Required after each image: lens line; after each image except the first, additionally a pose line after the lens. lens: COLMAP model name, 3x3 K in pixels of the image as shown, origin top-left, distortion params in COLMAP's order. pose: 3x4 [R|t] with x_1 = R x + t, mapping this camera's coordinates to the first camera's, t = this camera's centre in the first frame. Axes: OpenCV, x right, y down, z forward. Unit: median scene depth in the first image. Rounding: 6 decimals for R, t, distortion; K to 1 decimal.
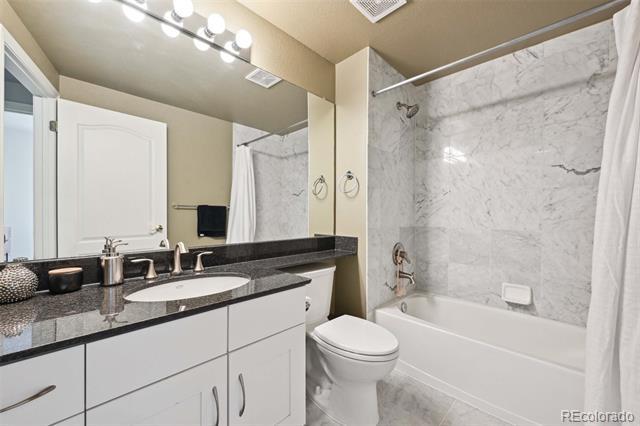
lens RADIAL K [[254.6, 0, 320.0], [0, 254.6, 213.0], [0, 0, 1]] dist [0.000487, 0.000237]
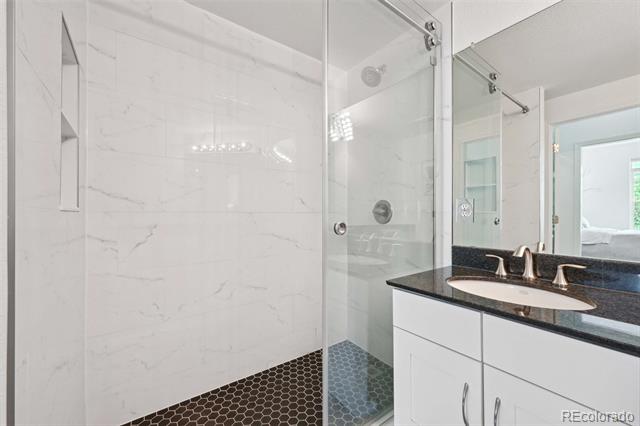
lens RADIAL K [[254.6, 0, 320.0], [0, 254.6, 213.0], [0, 0, 1]] dist [0.000487, 0.000237]
pose [[-0.153927, 0.002298, -0.988080, 0.516473], [0.010011, 0.999950, 0.000766, -0.013362], [0.988031, -0.009774, -0.153942, 0.417568]]
